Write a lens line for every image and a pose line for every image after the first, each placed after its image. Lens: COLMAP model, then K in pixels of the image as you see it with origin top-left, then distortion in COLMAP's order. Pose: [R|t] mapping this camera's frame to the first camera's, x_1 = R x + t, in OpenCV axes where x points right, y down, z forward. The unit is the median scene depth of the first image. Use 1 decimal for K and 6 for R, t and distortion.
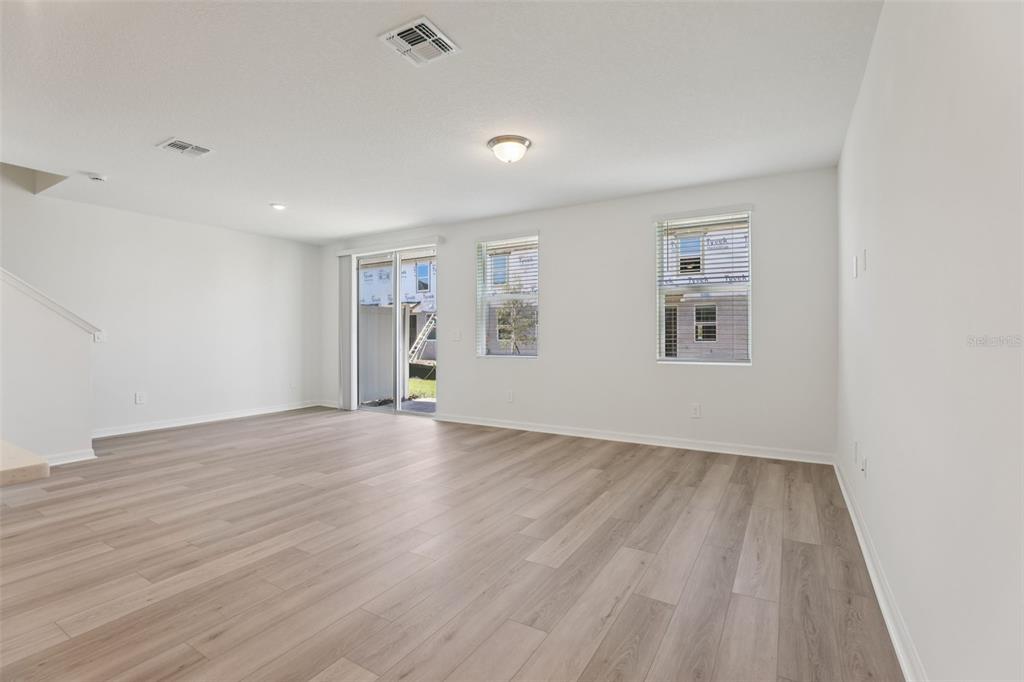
lens RADIAL K [[466.6, 0, 514.0], [0, 466.6, 335.9], [0, 0, 1]] dist [-0.030489, 0.000792]
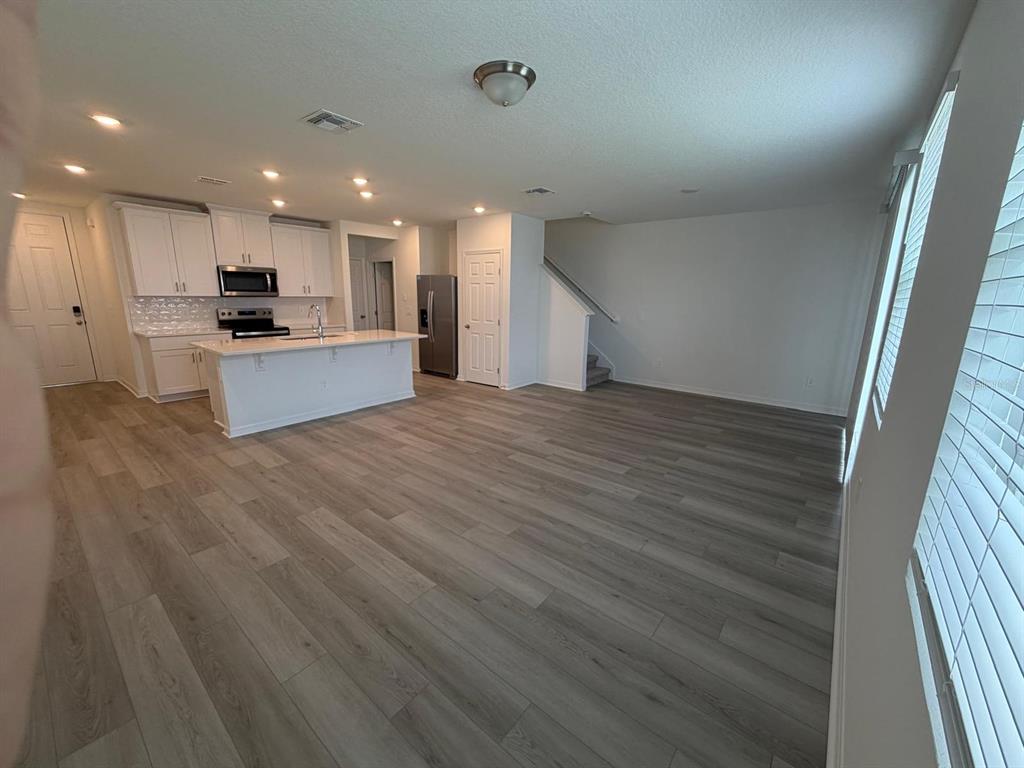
lens RADIAL K [[410.1, 0, 509.4], [0, 410.1, 384.5], [0, 0, 1]] dist [0.000198, -0.000133]
pose [[-0.153102, 0.213538, -0.964863, 0.915617], [-0.013791, 0.975818, 0.218151, -0.130763], [0.988114, 0.046706, -0.146455, 1.506825]]
